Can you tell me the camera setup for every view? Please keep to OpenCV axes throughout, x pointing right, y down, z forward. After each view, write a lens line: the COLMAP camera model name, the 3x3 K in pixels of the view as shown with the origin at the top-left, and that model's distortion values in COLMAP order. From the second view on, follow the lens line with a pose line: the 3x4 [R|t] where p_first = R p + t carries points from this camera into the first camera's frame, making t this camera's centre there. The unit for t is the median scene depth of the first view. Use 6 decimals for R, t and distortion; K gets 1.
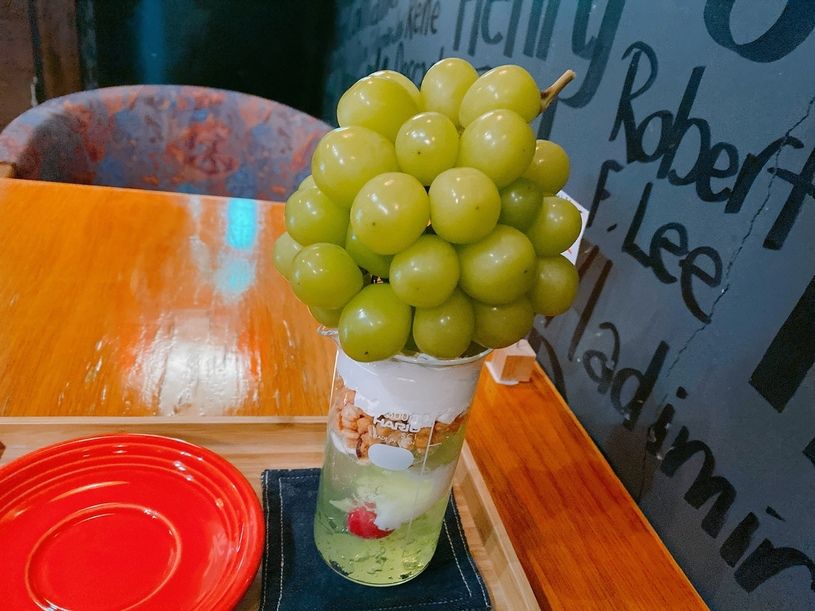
lens RADIAL K [[624.3, 0, 404.2], [0, 624.3, 304.5], [0, 0, 1]] dist [-0.016218, 0.024788]
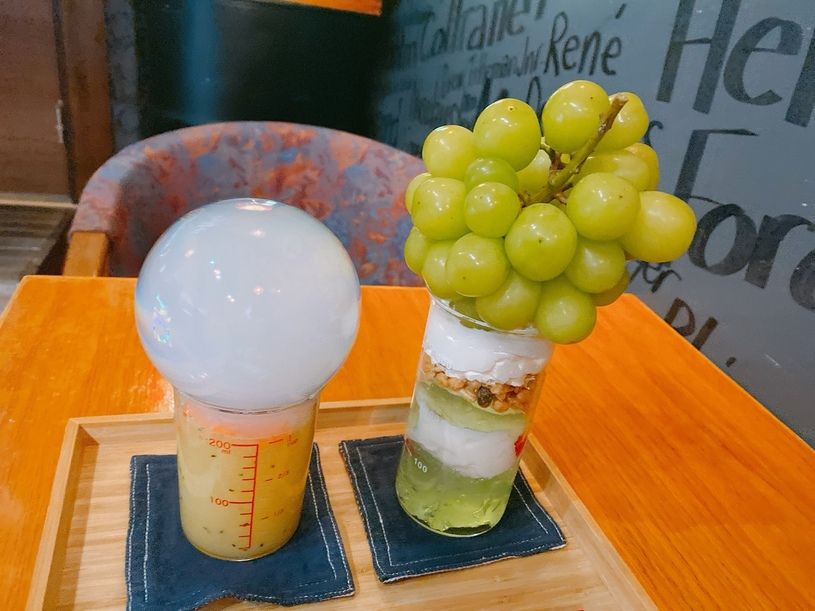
lens RADIAL K [[624.3, 0, 408.3], [0, 624.3, 309.3], [0, 0, 1]] dist [-0.016218, 0.024788]
pose [[0.999201, -0.022077, 0.033304, -0.190695], [0.021666, 0.999685, 0.012655, -0.093512], [-0.033573, -0.011923, 0.999365, 0.108374]]
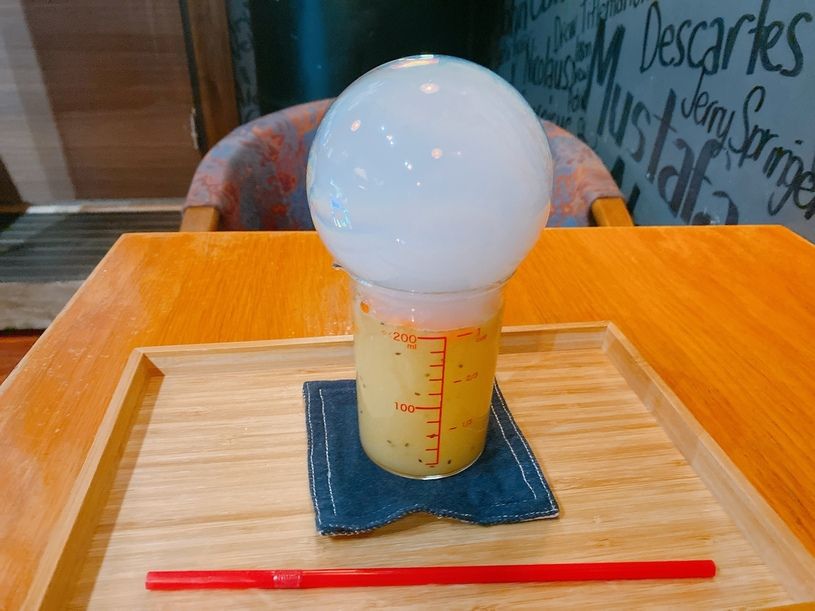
lens RADIAL K [[624.3, 0, 415.7], [0, 624.3, 305.7], [0, 0, 1]] dist [-0.016218, 0.024788]
pose [[0.982927, -0.068142, -0.170911, -0.166093], [0.069352, 0.997592, 0.001112, -0.052827], [0.170424, -0.012946, 0.985286, 0.148192]]
